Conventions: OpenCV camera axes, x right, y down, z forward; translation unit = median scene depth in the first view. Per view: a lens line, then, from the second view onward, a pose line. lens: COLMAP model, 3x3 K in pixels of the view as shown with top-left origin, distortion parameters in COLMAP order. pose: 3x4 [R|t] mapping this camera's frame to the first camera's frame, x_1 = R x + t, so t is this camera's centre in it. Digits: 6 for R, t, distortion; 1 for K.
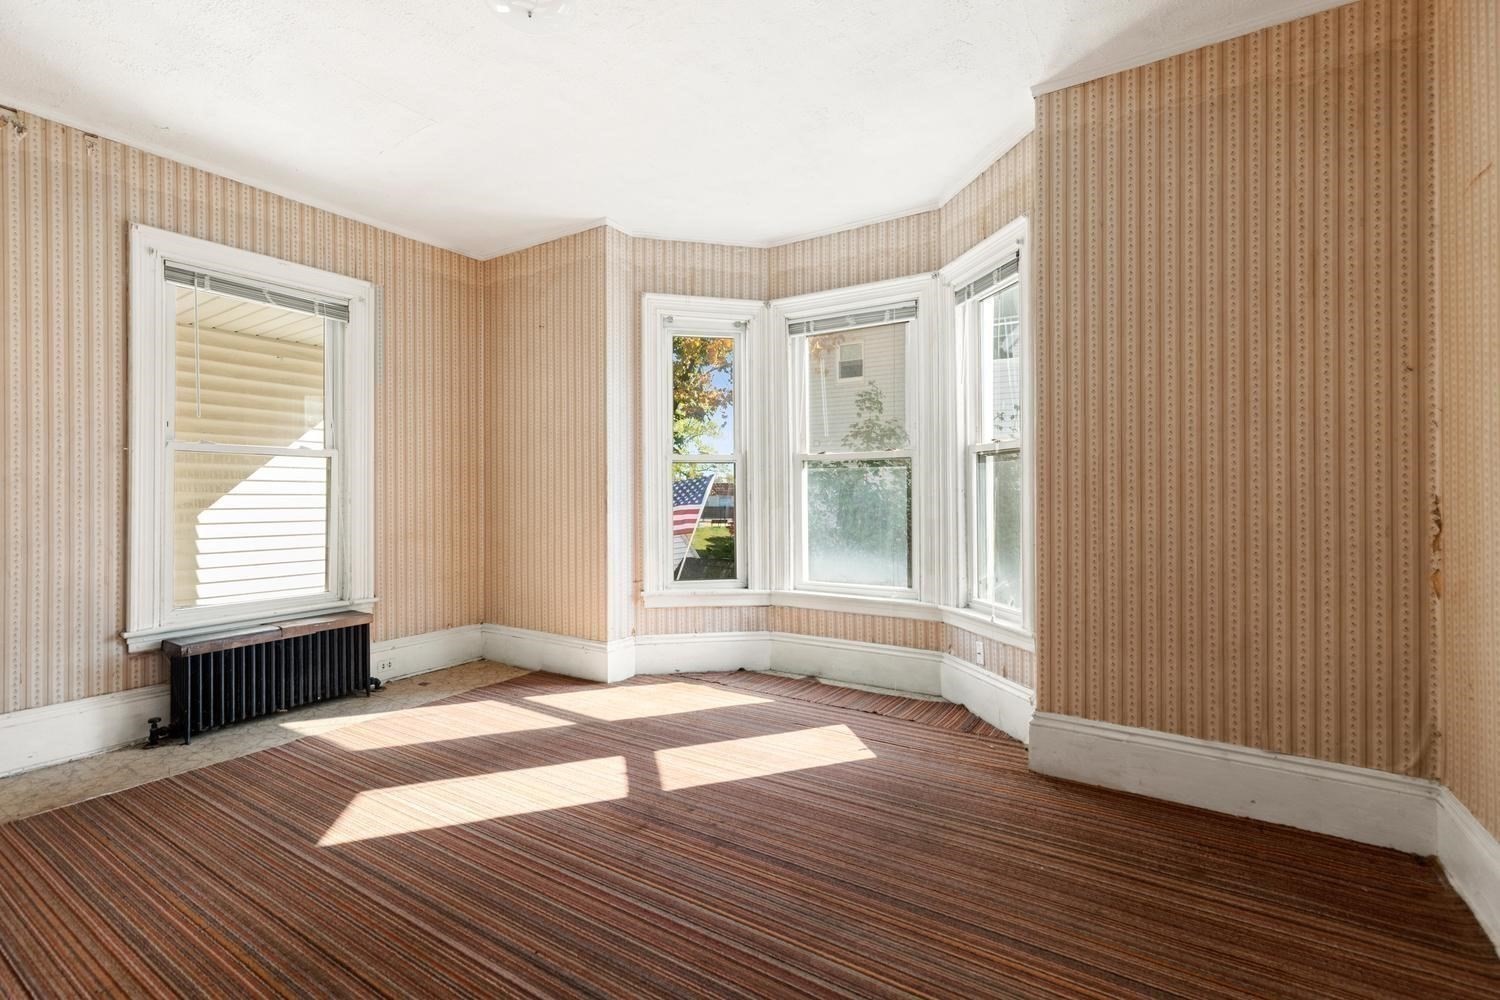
lens RADIAL K [[686.3, 0, 750.0], [0, 686.3, 487.1], [0, 0, 1]] dist [0.009820, -0.001047]
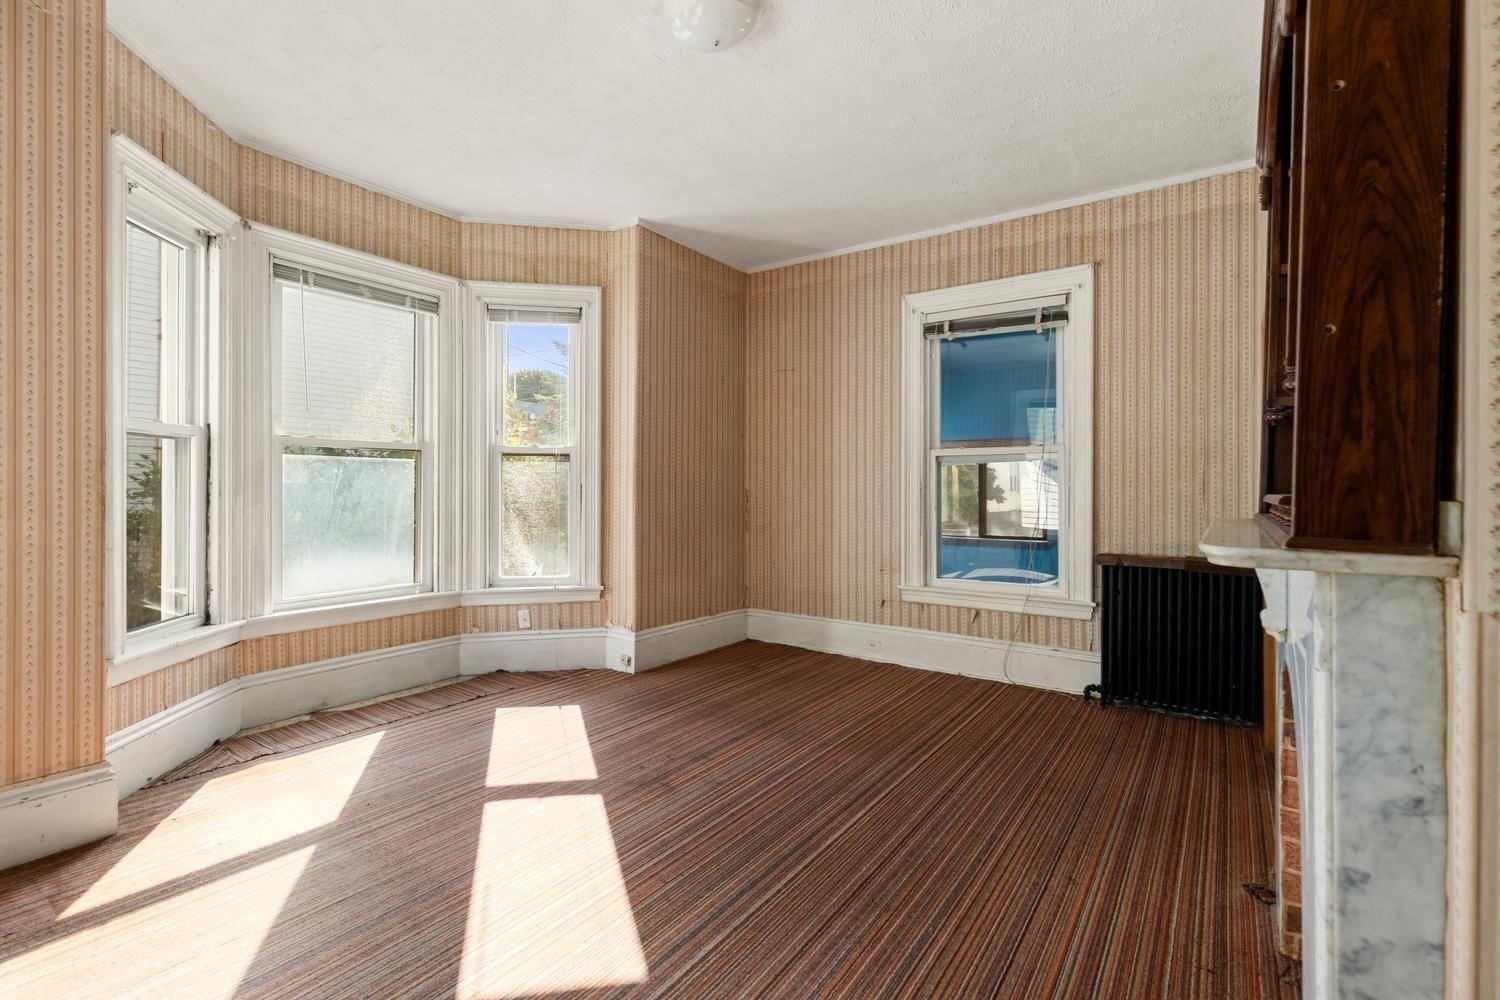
lens RADIAL K [[686.3, 0, 750.0], [0, 686.3, 487.1], [0, 0, 1]] dist [0.009820, -0.001047]
pose [[0.032279, 0.004149, 0.999470, -0.898428], [-0.012965, 0.999909, -0.003732, 0.007802], [-0.999395, -0.012838, 0.032330, 0.587150]]
